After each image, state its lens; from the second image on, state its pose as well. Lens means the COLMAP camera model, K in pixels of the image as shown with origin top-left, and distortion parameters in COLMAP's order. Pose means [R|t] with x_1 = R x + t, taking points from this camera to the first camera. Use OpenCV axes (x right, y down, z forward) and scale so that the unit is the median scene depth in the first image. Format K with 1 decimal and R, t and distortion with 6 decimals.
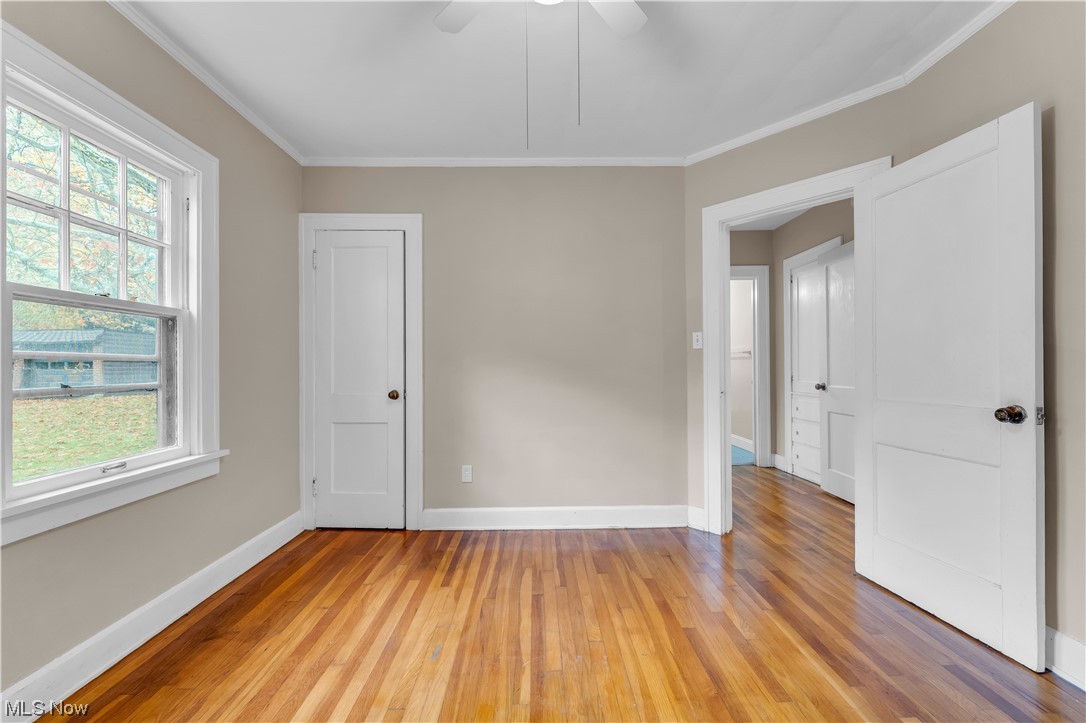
lens RADIAL K [[444.0, 0, 543.0], [0, 444.0, 361.5], [0, 0, 1]] dist [0.000671, -0.000062]
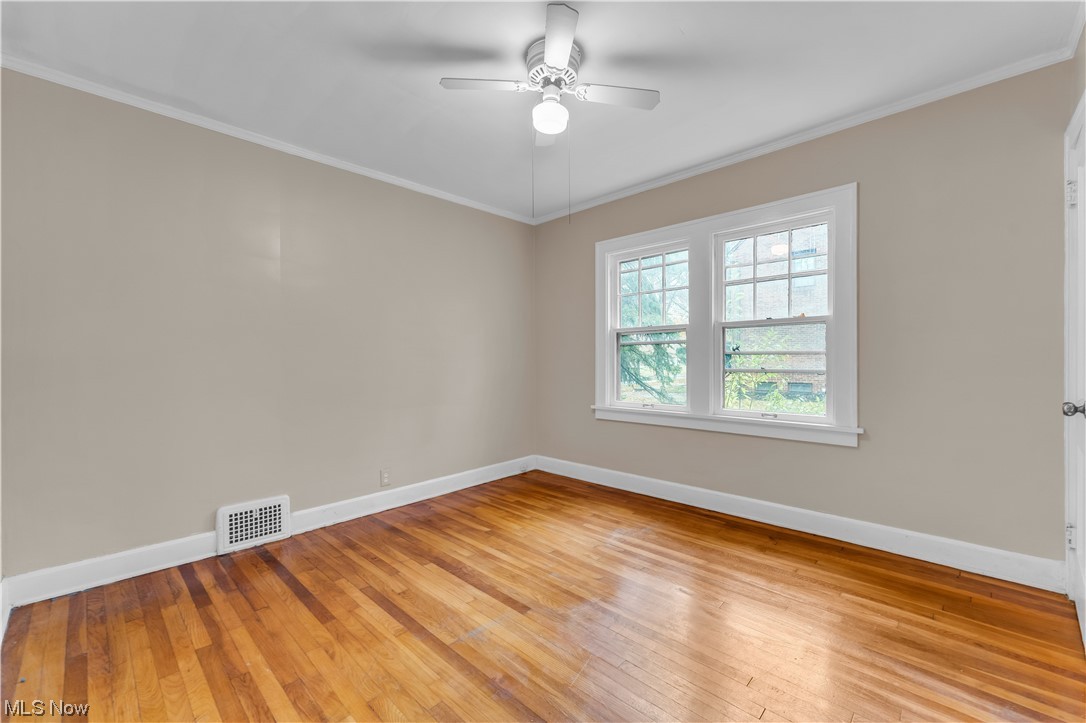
lens RADIAL K [[444.0, 0, 543.0], [0, 444.0, 361.5], [0, 0, 1]] dist [0.000671, -0.000062]
pose [[-0.707141, 0.016482, -0.706880, 0.763722], [0.018380, 0.999819, 0.004925, 0.000940], [0.706833, -0.009510, -0.707316, 1.352842]]
